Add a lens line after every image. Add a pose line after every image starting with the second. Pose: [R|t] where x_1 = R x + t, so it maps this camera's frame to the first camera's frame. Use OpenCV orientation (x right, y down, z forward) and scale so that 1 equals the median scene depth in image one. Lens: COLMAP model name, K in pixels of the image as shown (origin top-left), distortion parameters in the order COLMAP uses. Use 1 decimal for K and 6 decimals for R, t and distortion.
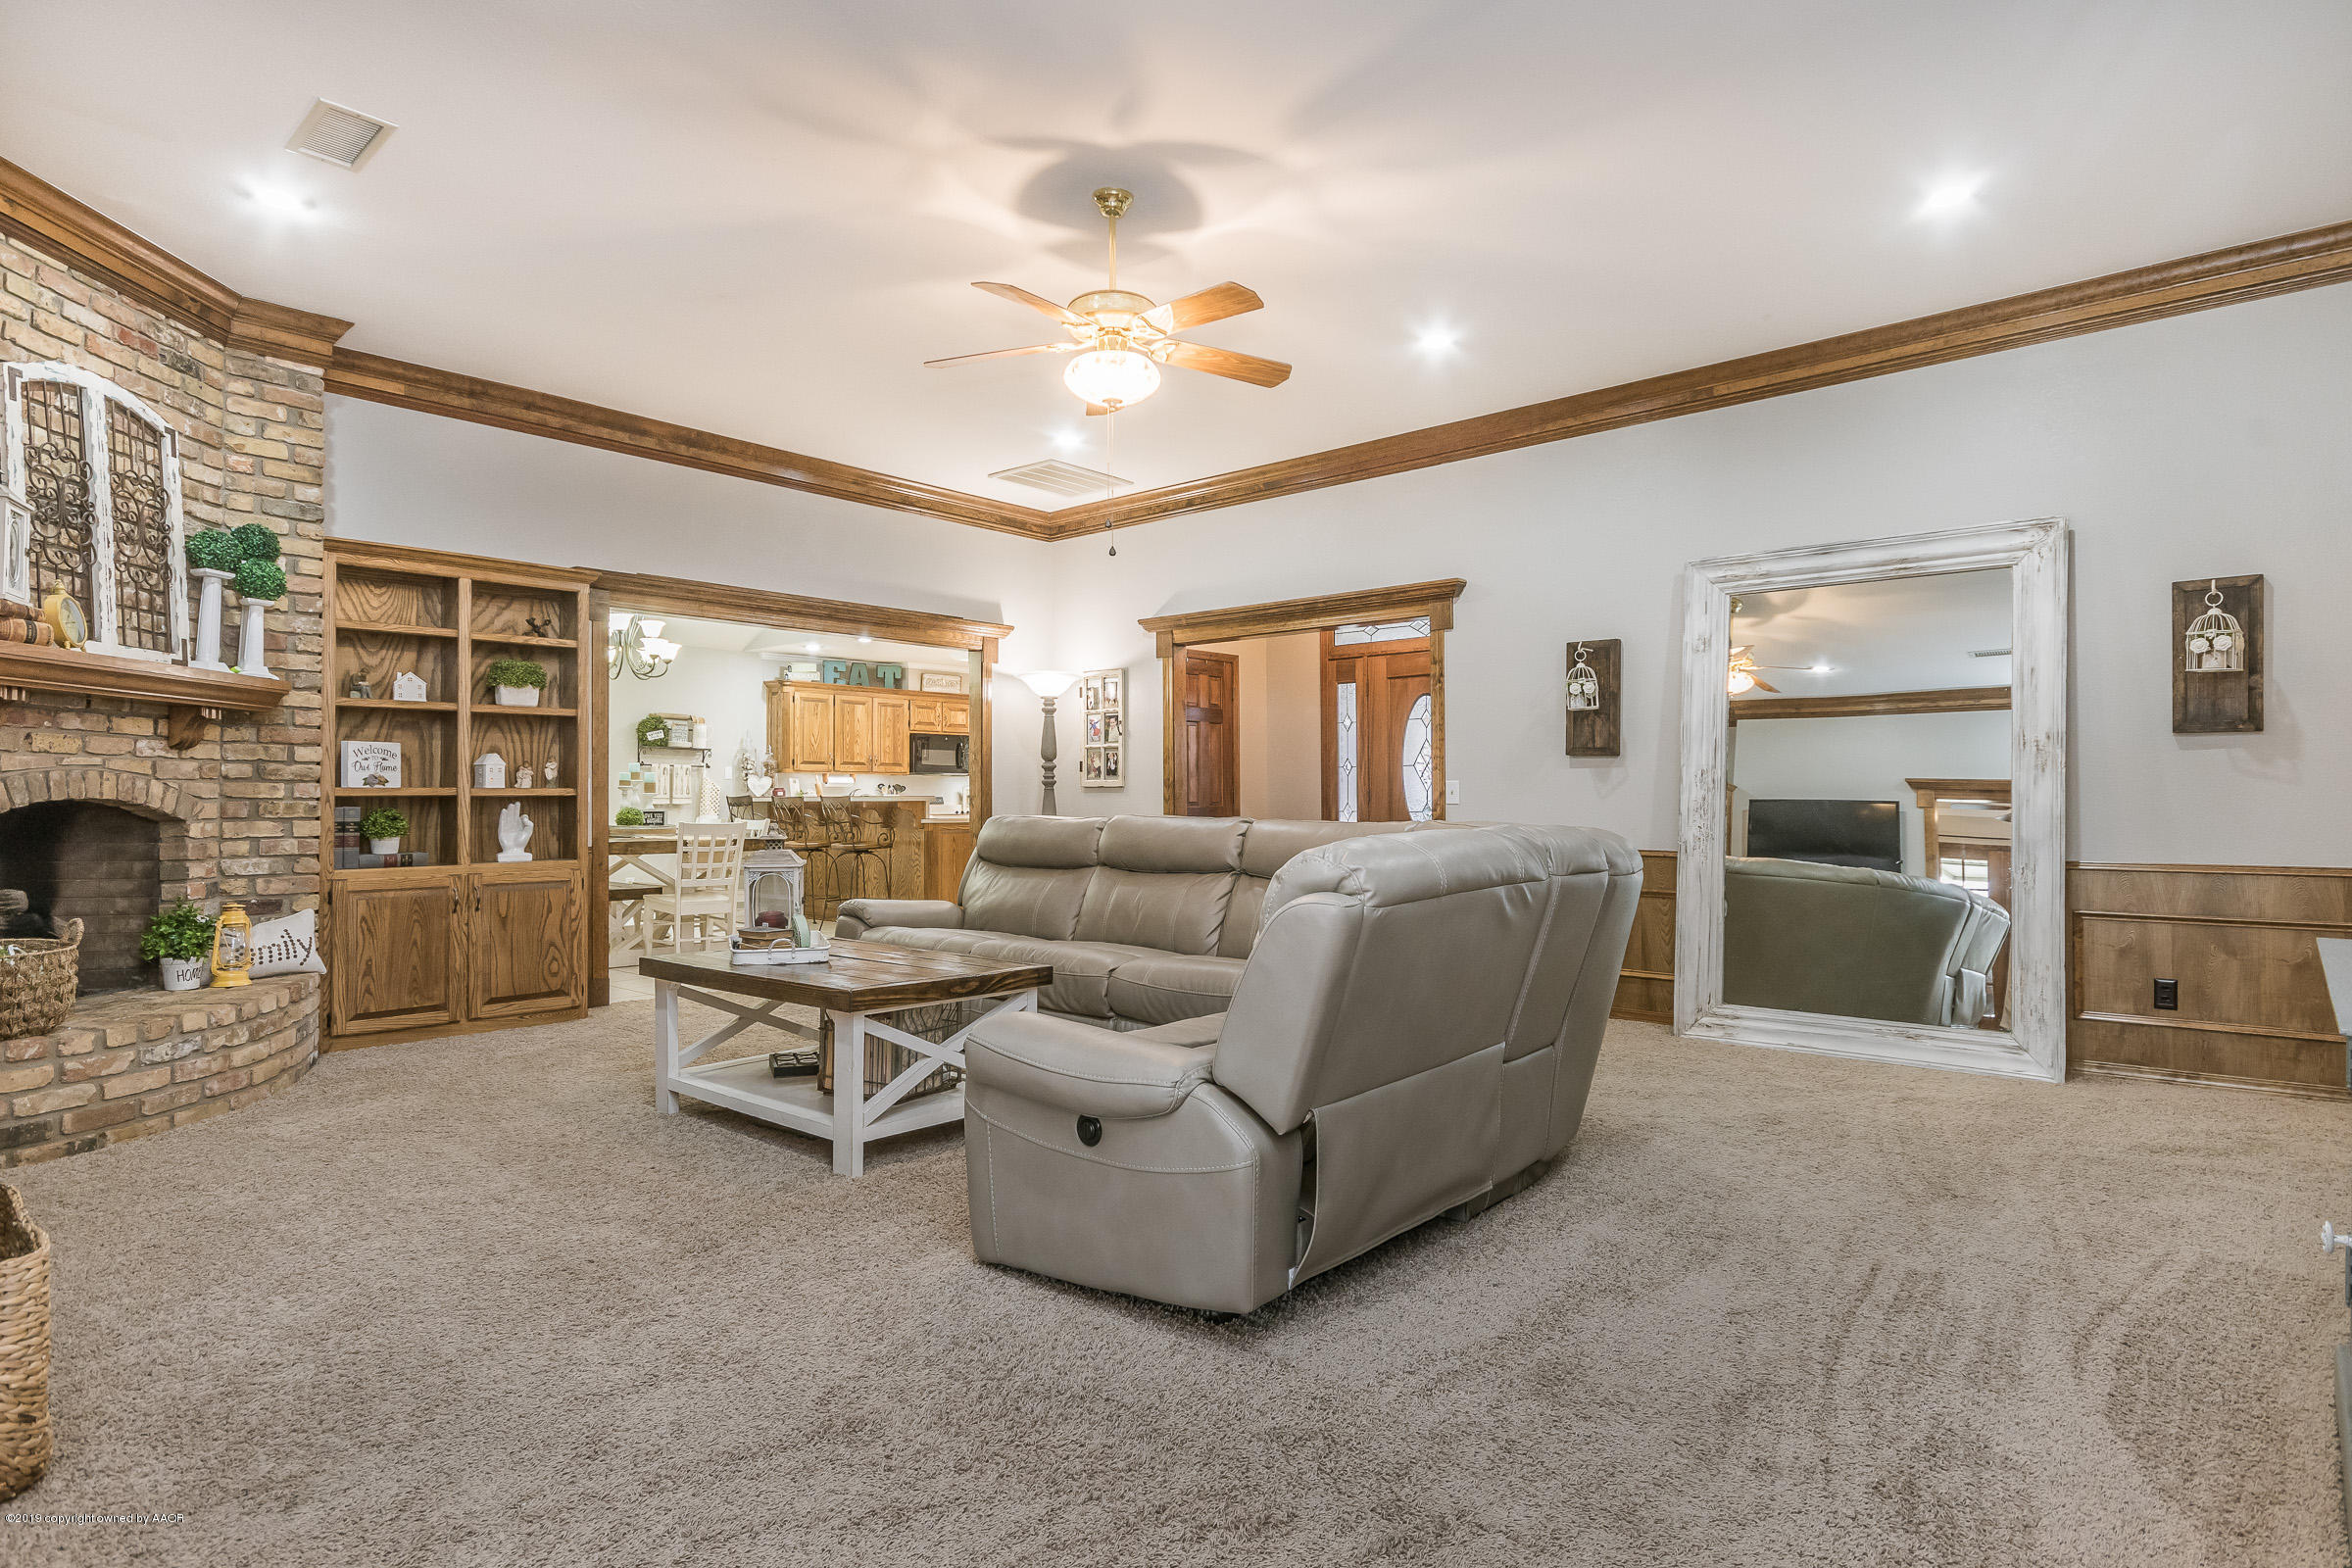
lens RADIAL K [[1248.0, 0, 1179.7], [0, 1248.0, 778.5], [0, 0, 1]] dist [0.001536, -0.000162]
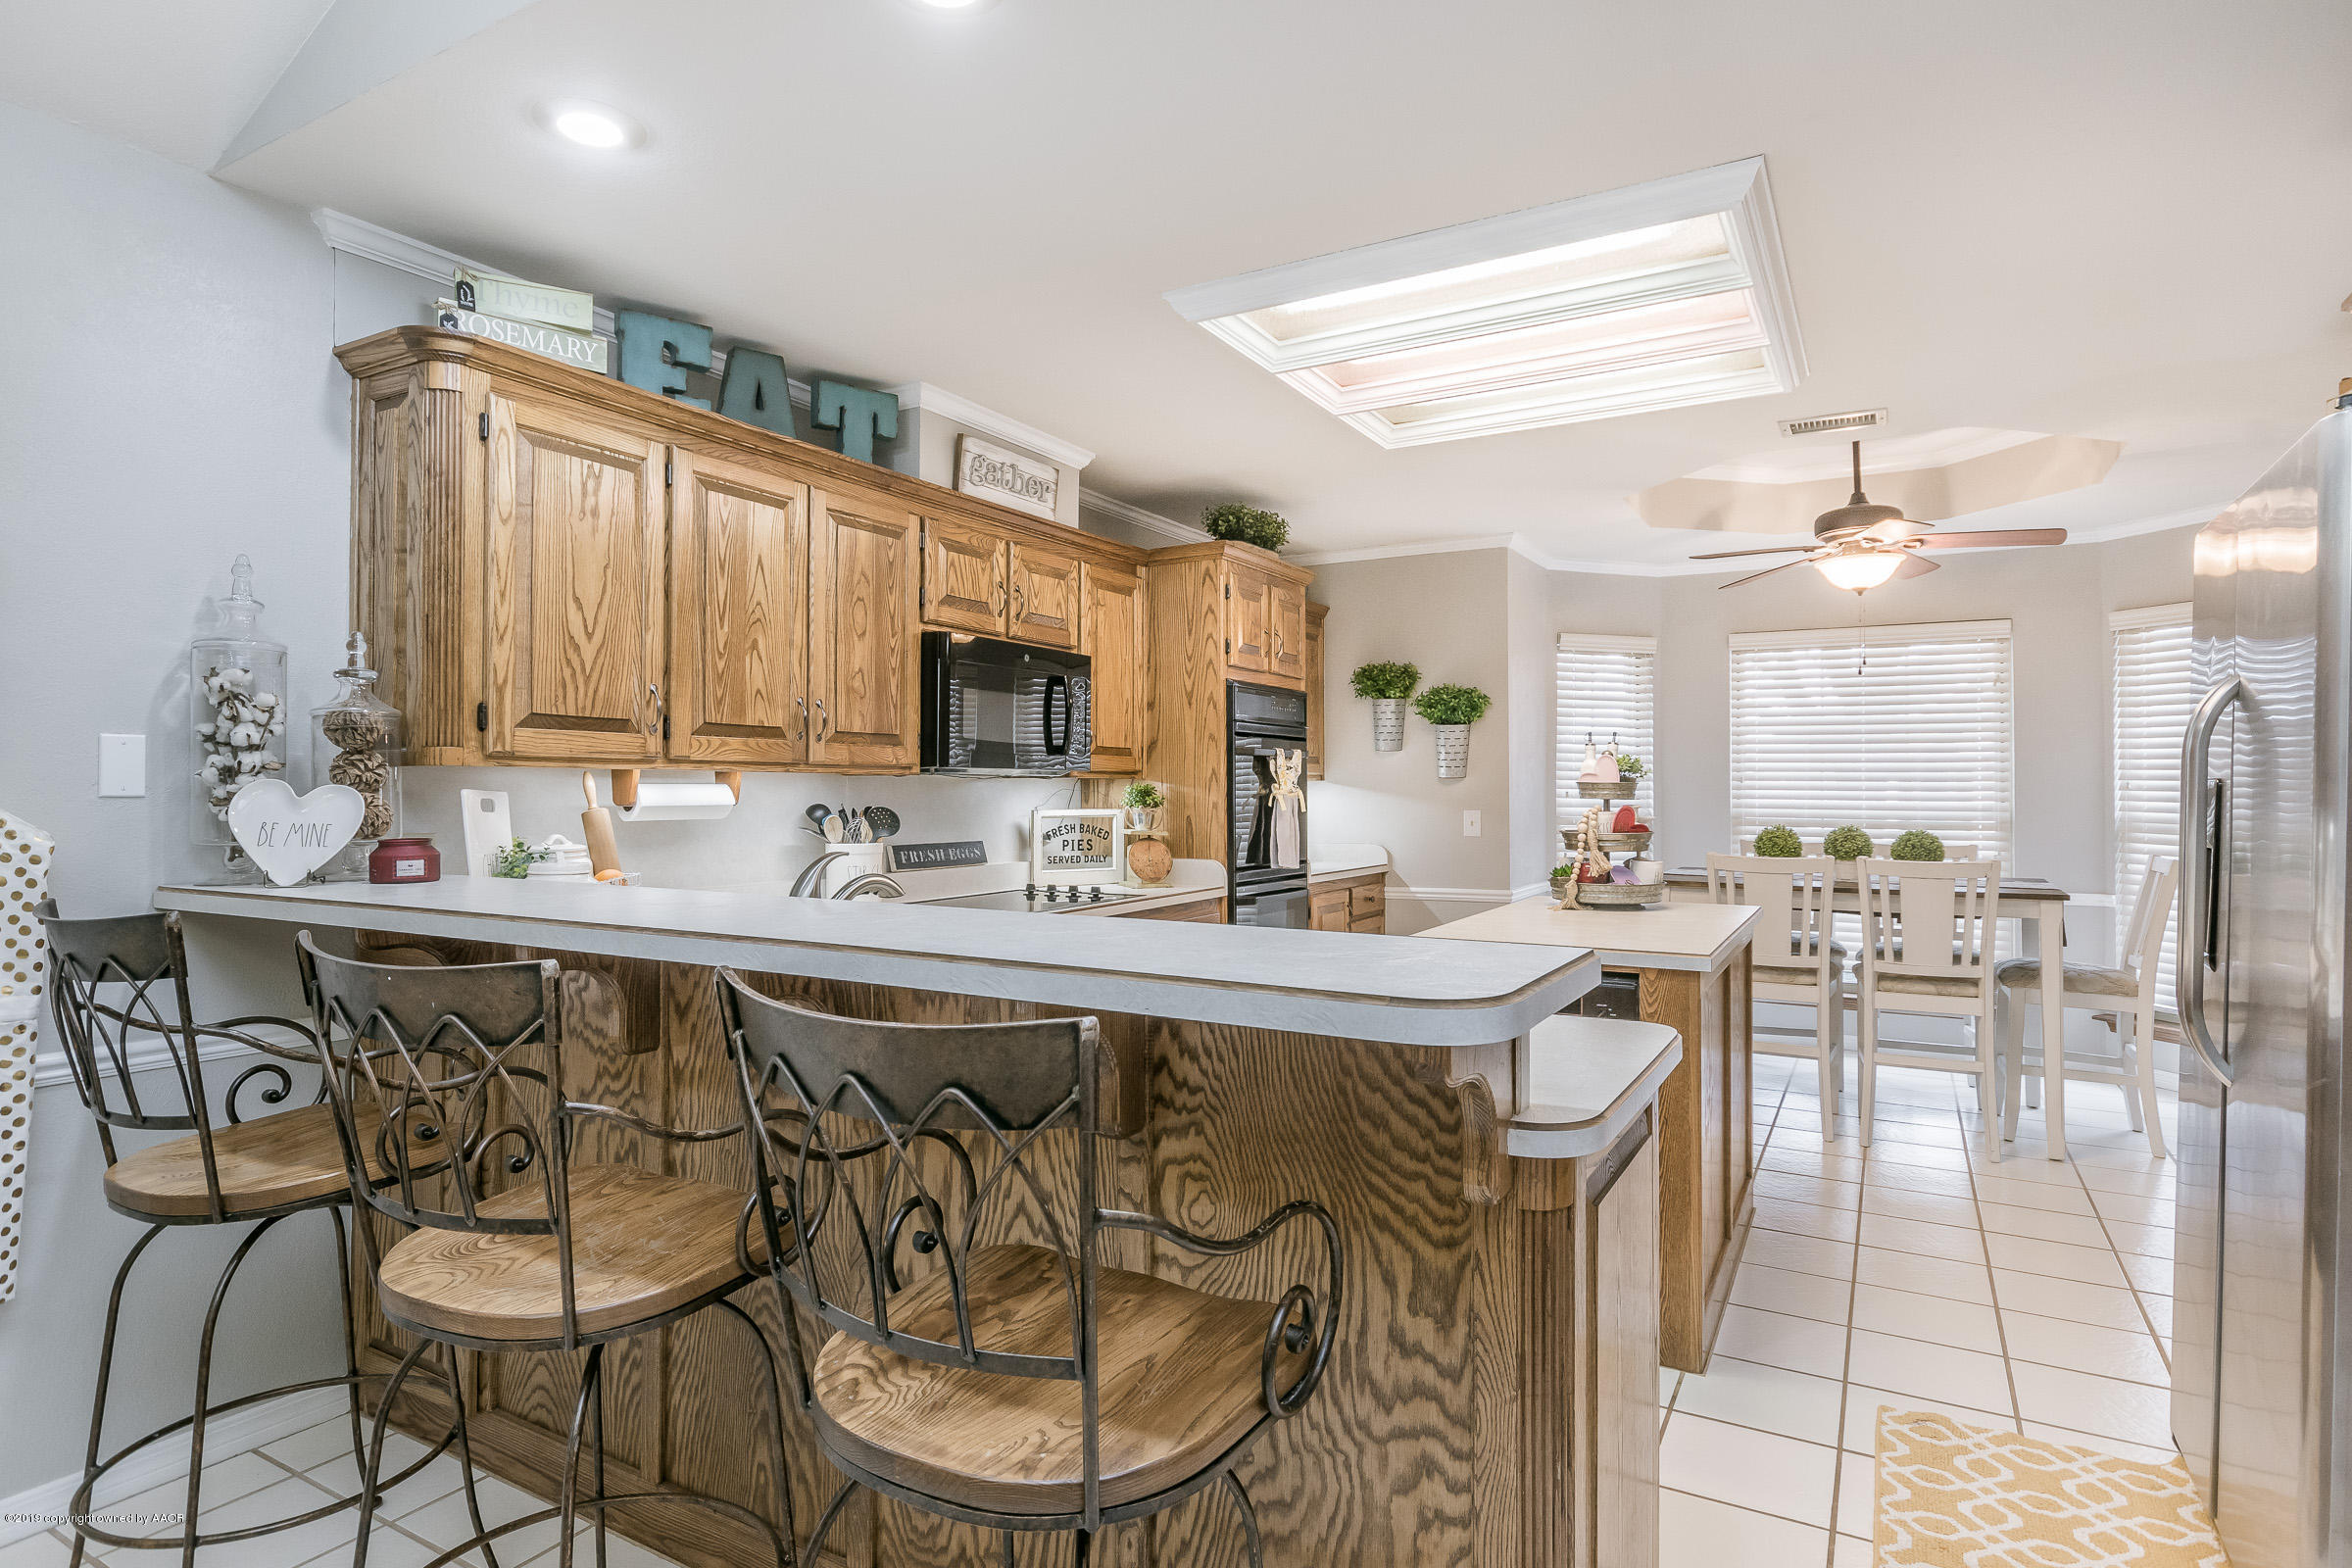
lens RADIAL K [[1248.0, 0, 1171.4], [0, 1248.0, 780.9], [0, 0, 1]] dist [0.001536, -0.000162]
pose [[0.981121, 0.005581, 0.193312, -0.523161], [-0.007304, 0.999940, 0.008199, -0.010373], [-0.193254, -0.009456, 0.981103, 1.708295]]
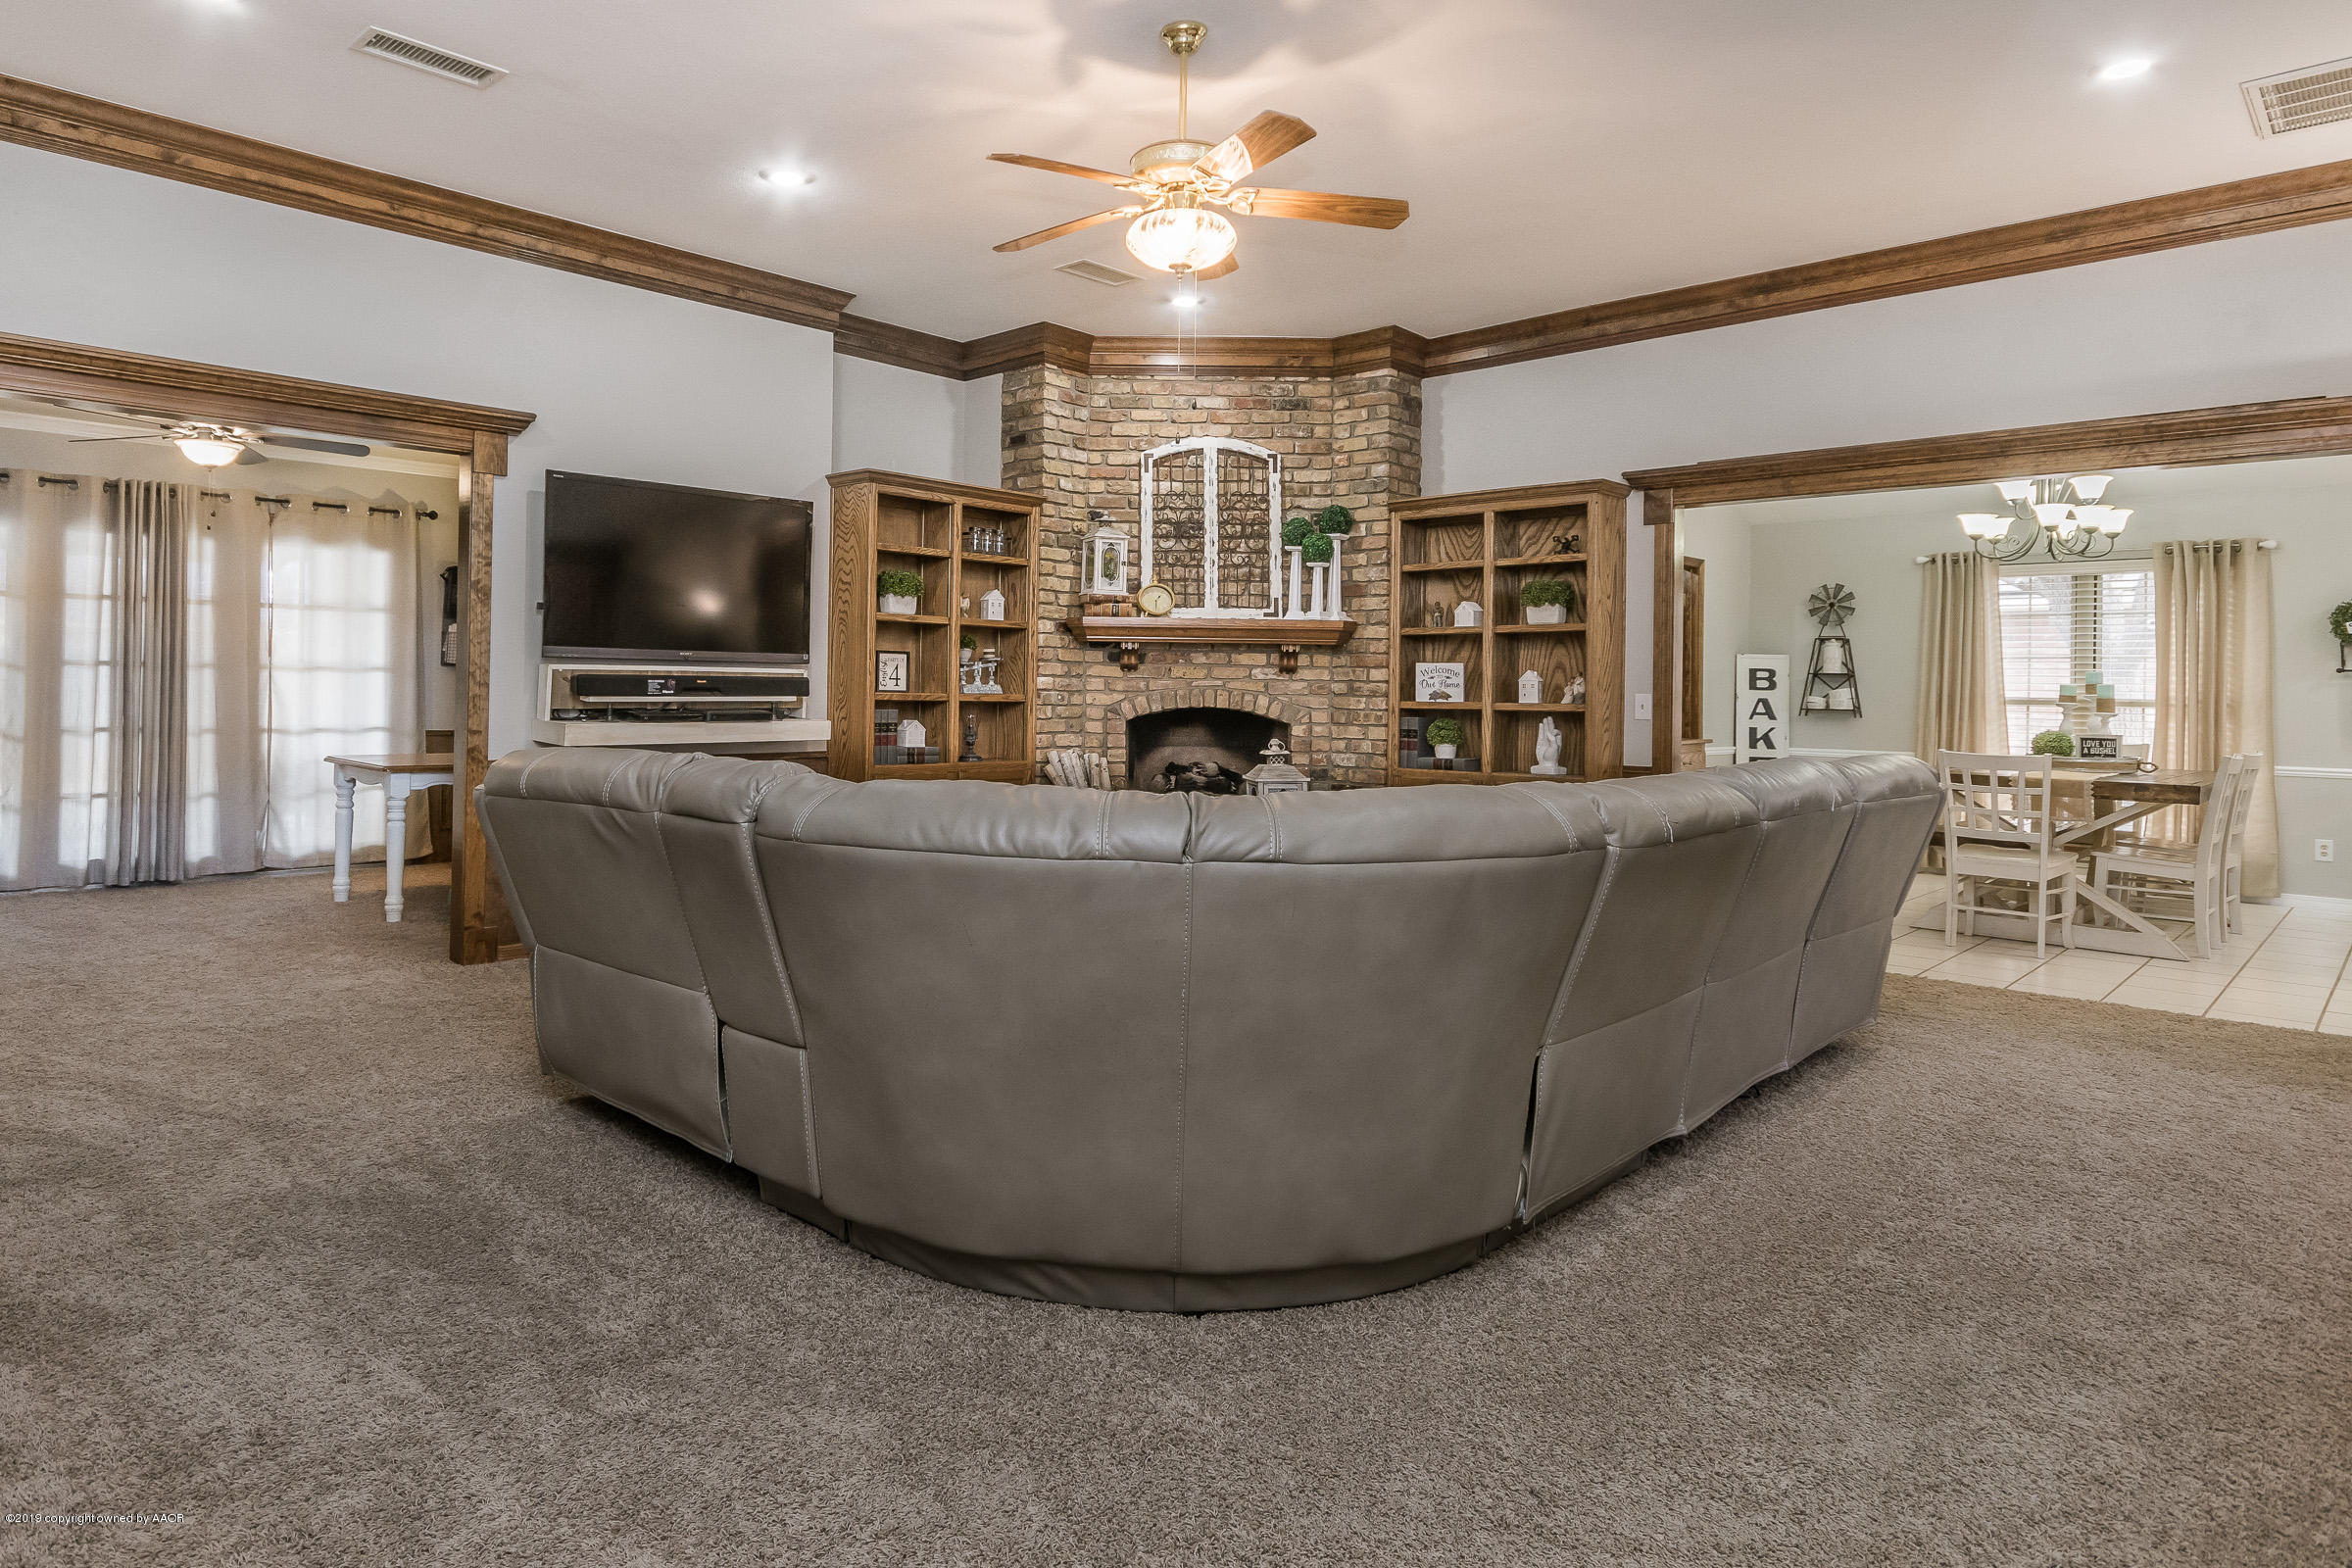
lens RADIAL K [[1368.8, 0, 1056.3], [0, 1368.8, 685.2], [0, 0, 1]] dist [0.003810, 0.001610]
pose [[-0.076540, -0.003759, -0.997059, 0.717953], [0.002096, 0.999990, -0.003931, -0.004120], [0.997064, -0.002391, -0.076531, 0.778529]]
